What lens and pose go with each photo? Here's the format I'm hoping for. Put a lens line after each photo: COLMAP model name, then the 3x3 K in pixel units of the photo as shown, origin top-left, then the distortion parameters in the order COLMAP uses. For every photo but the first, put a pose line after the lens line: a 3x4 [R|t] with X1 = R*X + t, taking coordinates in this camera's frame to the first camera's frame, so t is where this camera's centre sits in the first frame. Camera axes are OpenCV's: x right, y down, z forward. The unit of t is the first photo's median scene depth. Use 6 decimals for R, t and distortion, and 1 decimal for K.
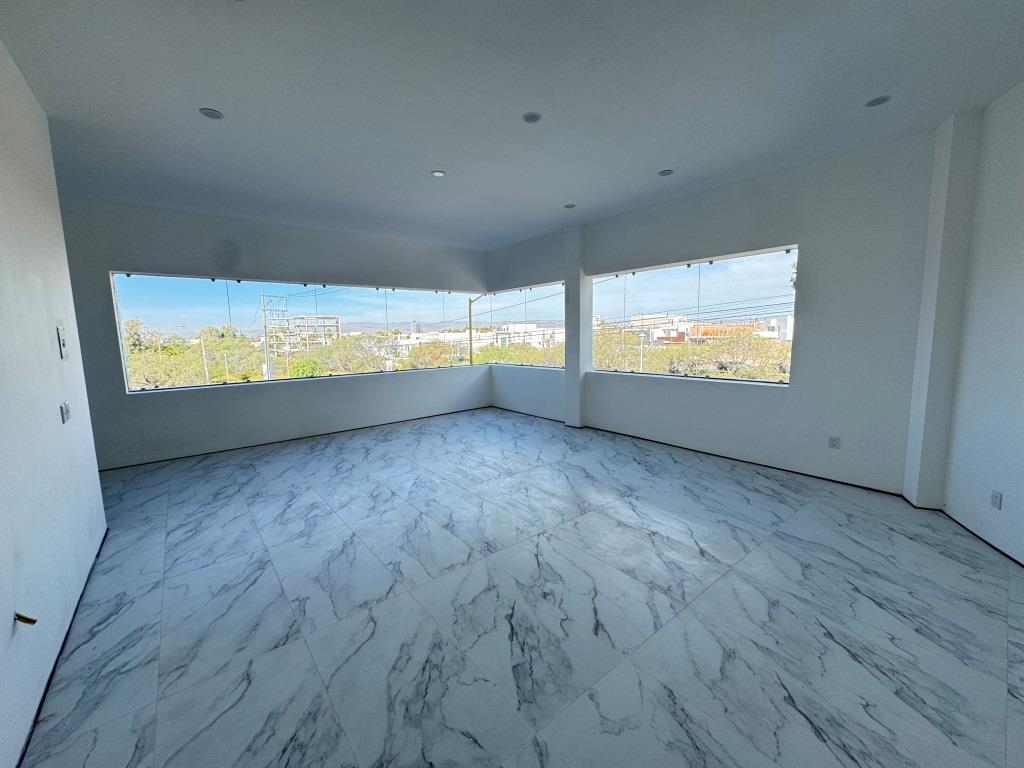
lens RADIAL K [[405.9, 0, 511.7], [0, 405.9, 382.1], [0, 0, 1]] dist [-0.001874, 0.000072]
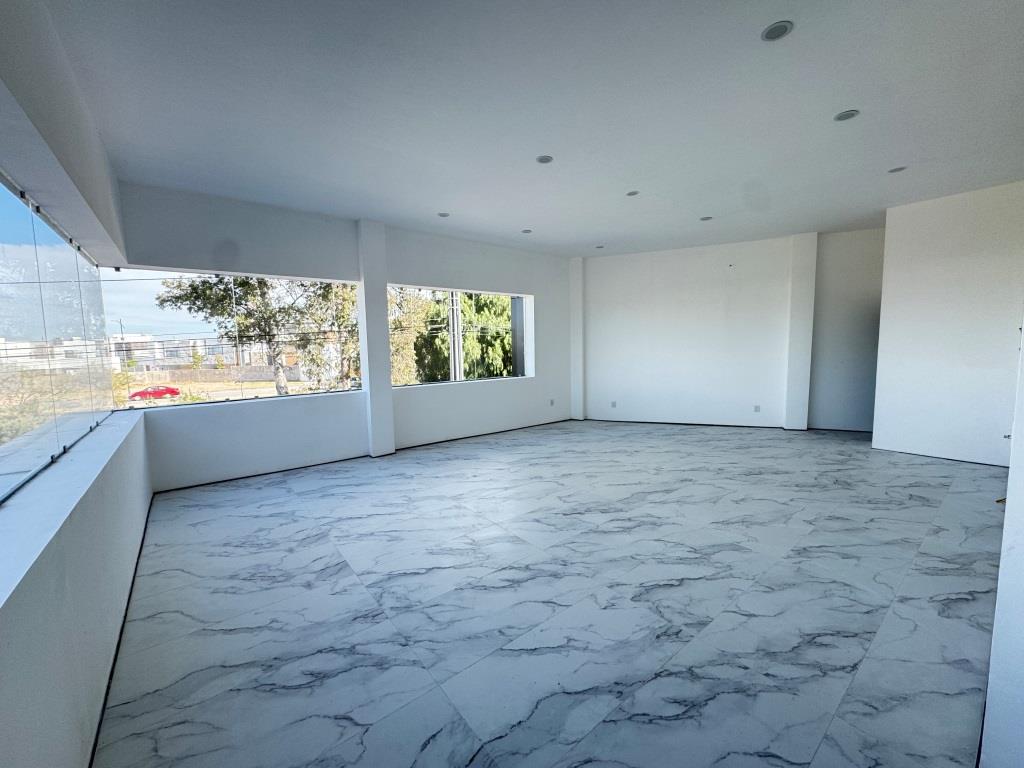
lens RADIAL K [[408.3, 0, 512.0], [0, 408.3, 384.0], [0, 0, 1]] dist [-0.000069, 0.000050]
pose [[0.013605, -0.075161, 0.997079, -0.910157], [0.136675, 0.987951, 0.072609, -0.083823], [-0.990523, 0.135288, 0.023713, 0.918203]]
